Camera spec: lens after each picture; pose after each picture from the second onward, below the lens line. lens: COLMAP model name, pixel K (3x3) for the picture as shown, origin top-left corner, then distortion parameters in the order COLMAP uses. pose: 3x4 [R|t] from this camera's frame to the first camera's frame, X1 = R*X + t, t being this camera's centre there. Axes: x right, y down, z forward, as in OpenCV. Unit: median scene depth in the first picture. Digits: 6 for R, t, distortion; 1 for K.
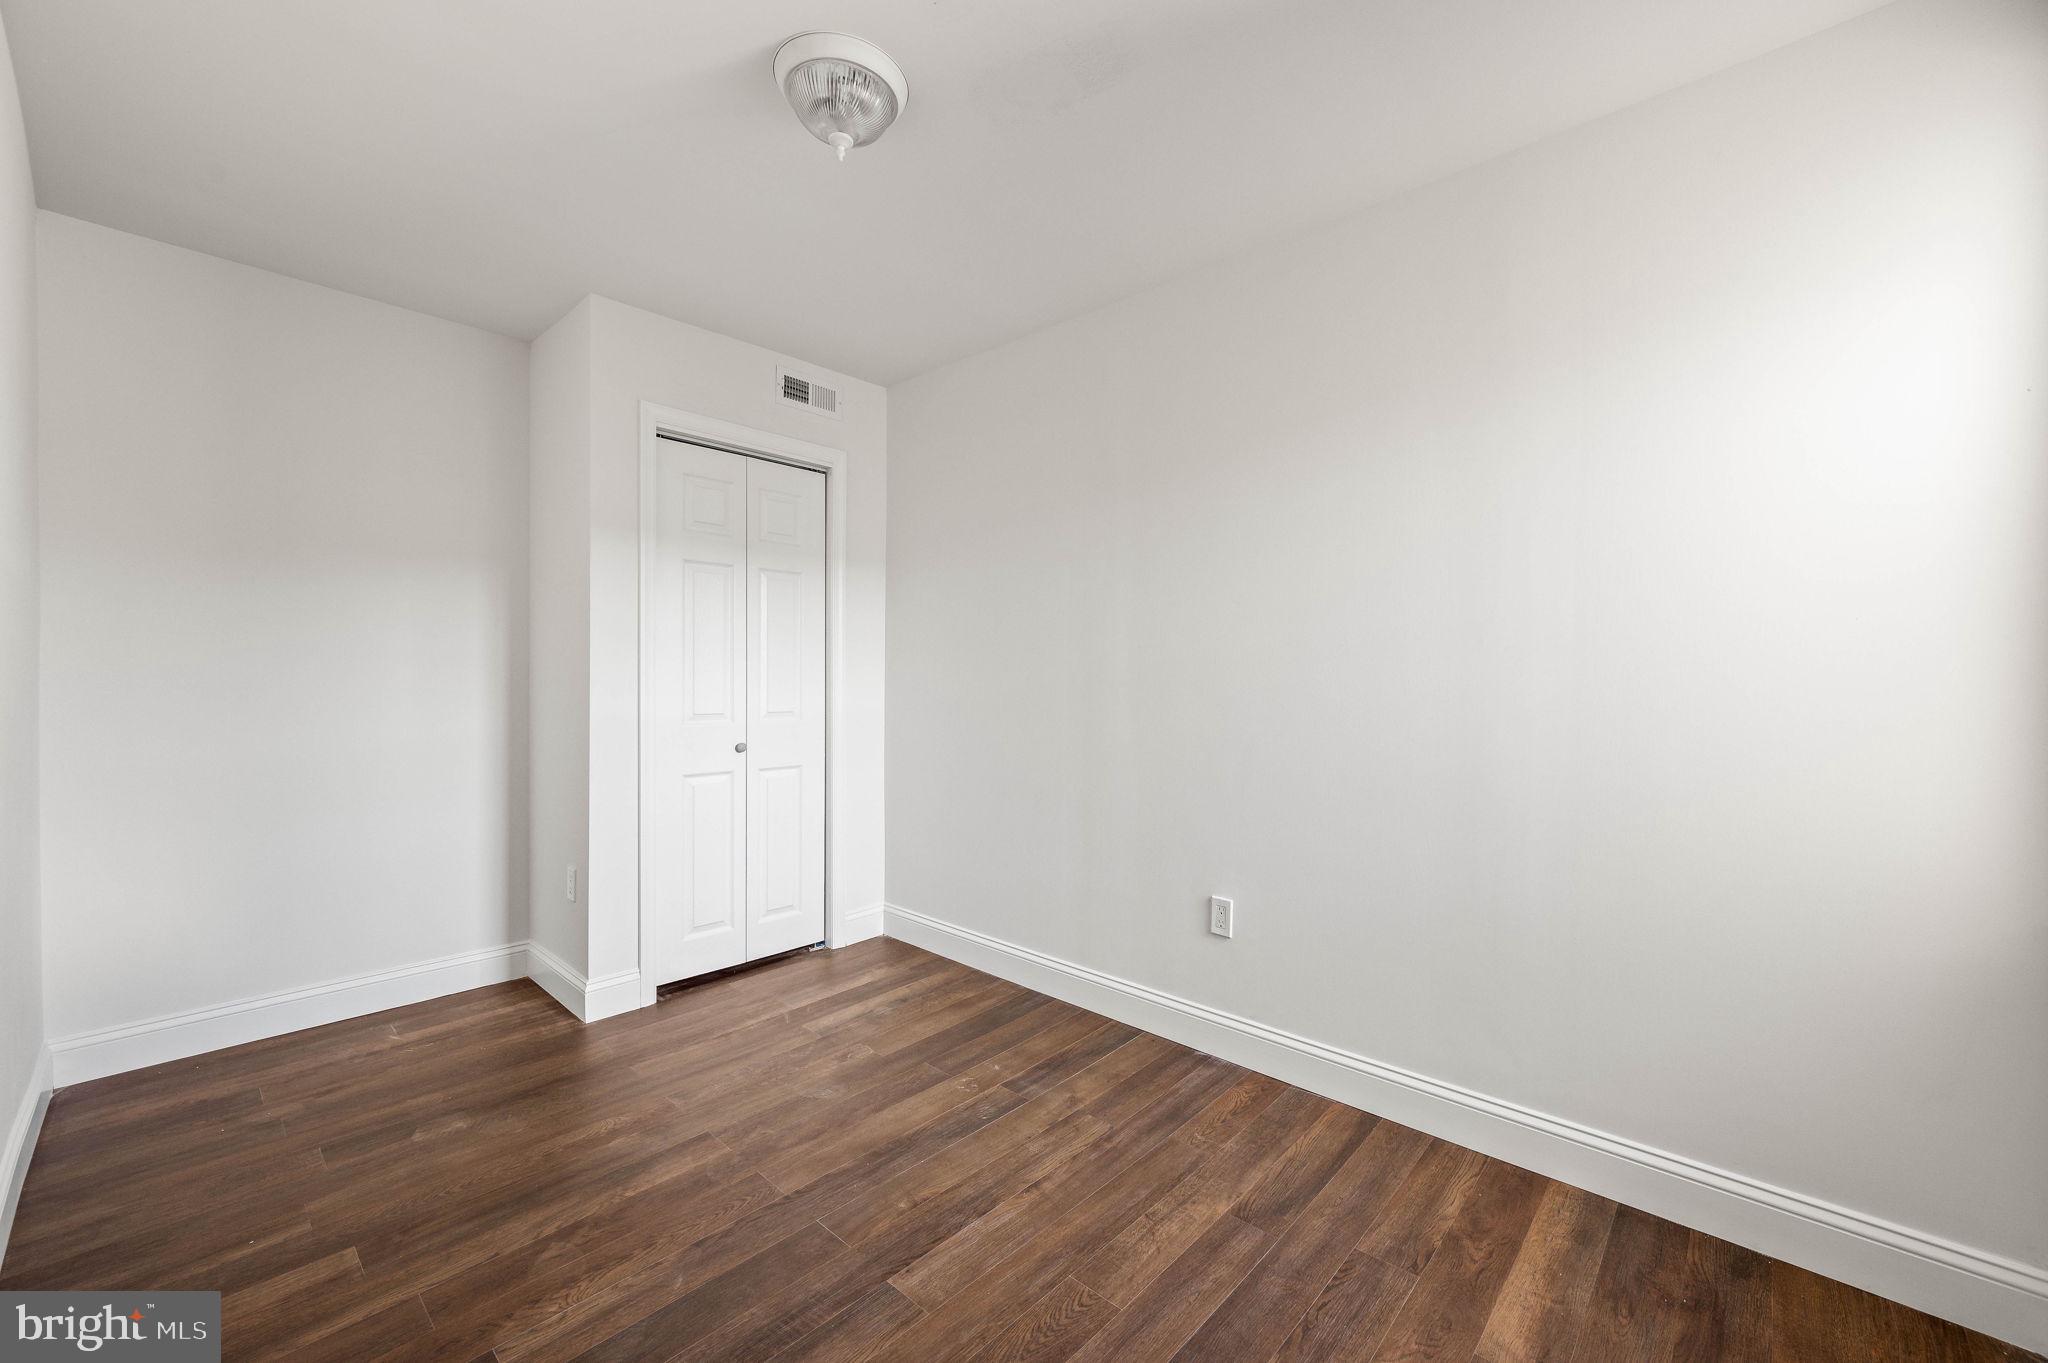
lens RADIAL K [[816.0, 0, 1039.8], [0, 816.0, 681.2], [0, 0, 1]] dist [0.000784, 0.000094]
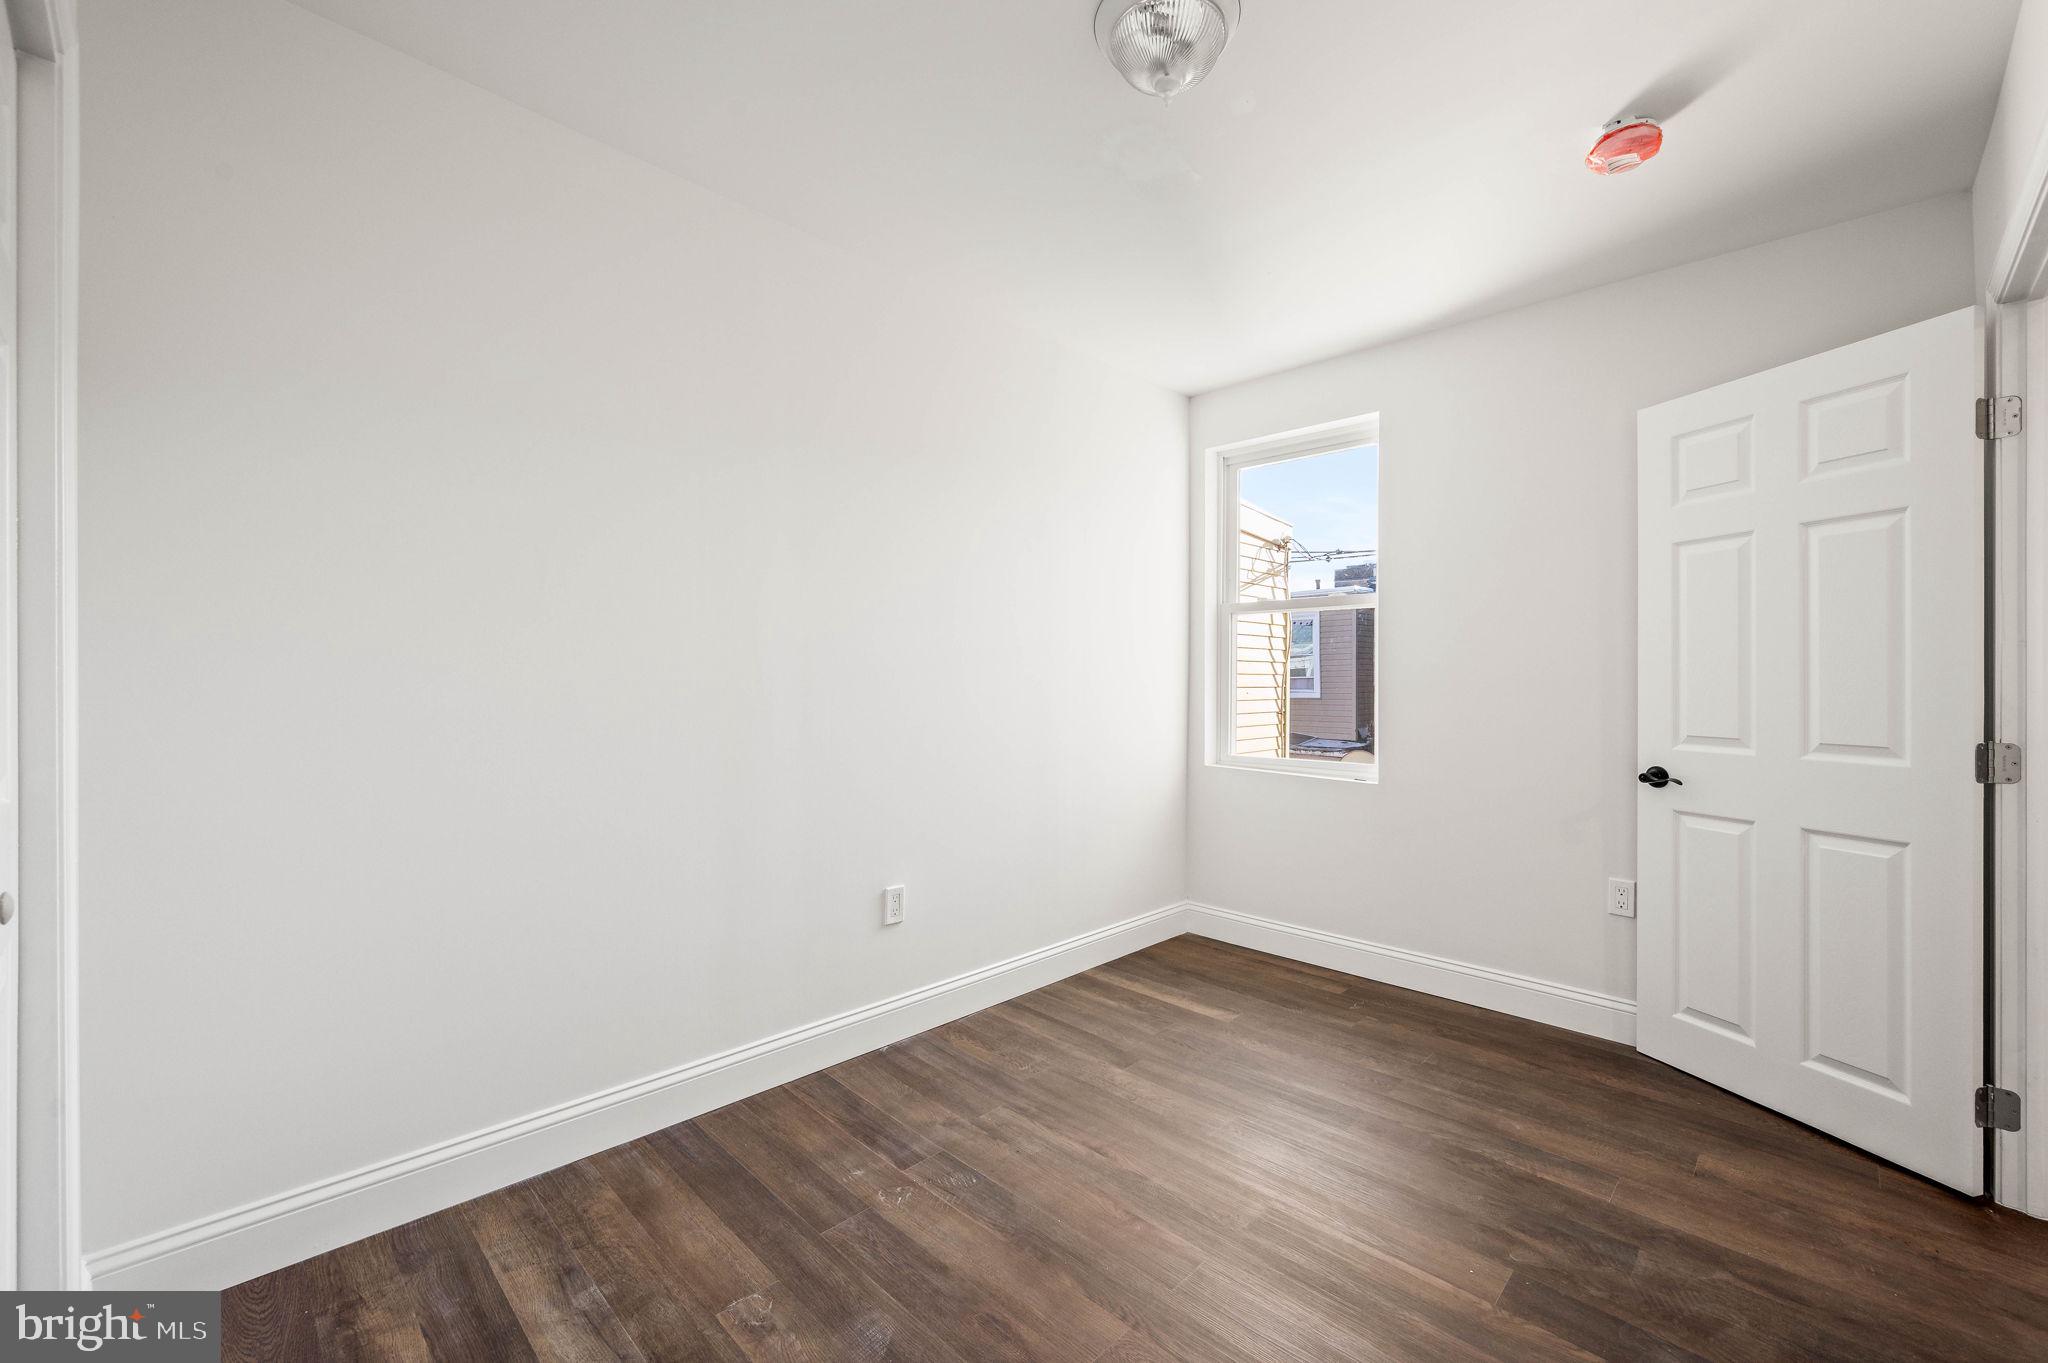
lens RADIAL K [[816.0, 0, 1040.5], [0, 816.0, 676.5], [0, 0, 1]] dist [0.000784, 0.000094]
pose [[0.040357, 0.000032, 0.999185, -0.836950], [0.005245, 0.999986, -0.000244, -0.001475], [-0.999172, 0.005250, 0.040356, 0.799686]]
